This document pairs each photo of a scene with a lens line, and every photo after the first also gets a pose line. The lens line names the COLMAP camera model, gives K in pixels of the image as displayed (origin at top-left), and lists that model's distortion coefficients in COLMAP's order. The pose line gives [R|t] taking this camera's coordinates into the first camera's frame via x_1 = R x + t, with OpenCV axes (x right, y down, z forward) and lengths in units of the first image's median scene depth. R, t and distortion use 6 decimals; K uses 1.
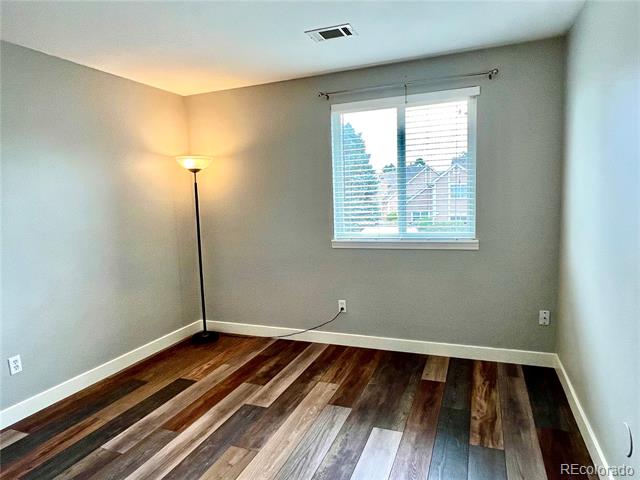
lens RADIAL K [[403.6, 0, 320.0], [0, 403.6, 240.0], [0, 0, 1]] dist [-0.002157, -0.001550]
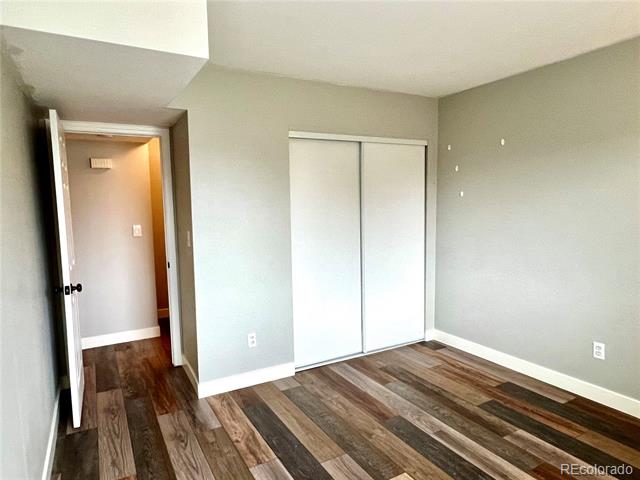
lens RADIAL K [[403.6, 0, 320.0], [0, 403.6, 240.0], [0, 0, 1]] dist [-0.002157, -0.001550]
pose [[-0.623851, 0.119054, -0.772423, 0.544871], [-0.047145, 0.980797, 0.189247, -0.161437], [0.780120, 0.154478, -0.606258, 1.088138]]
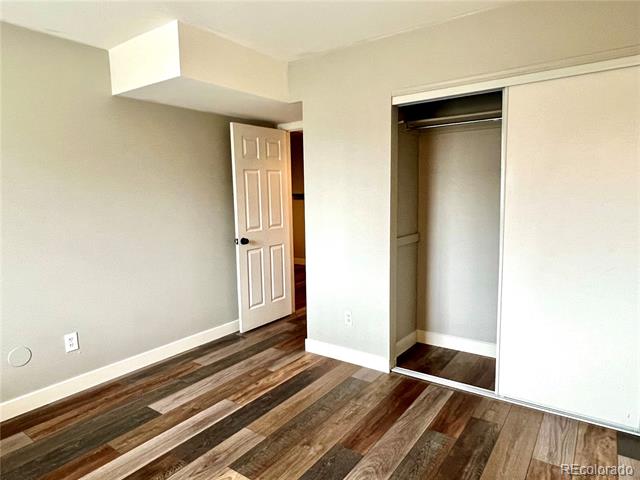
lens RADIAL K [[403.6, 0, 320.0], [0, 403.6, 240.0], [0, 0, 1]] dist [-0.002157, -0.001550]
pose [[-0.970084, 0.025059, 0.241472, -1.425530], [0.077171, 0.974897, 0.208854, -0.078425], [-0.230176, 0.221241, -0.947666, 1.640778]]
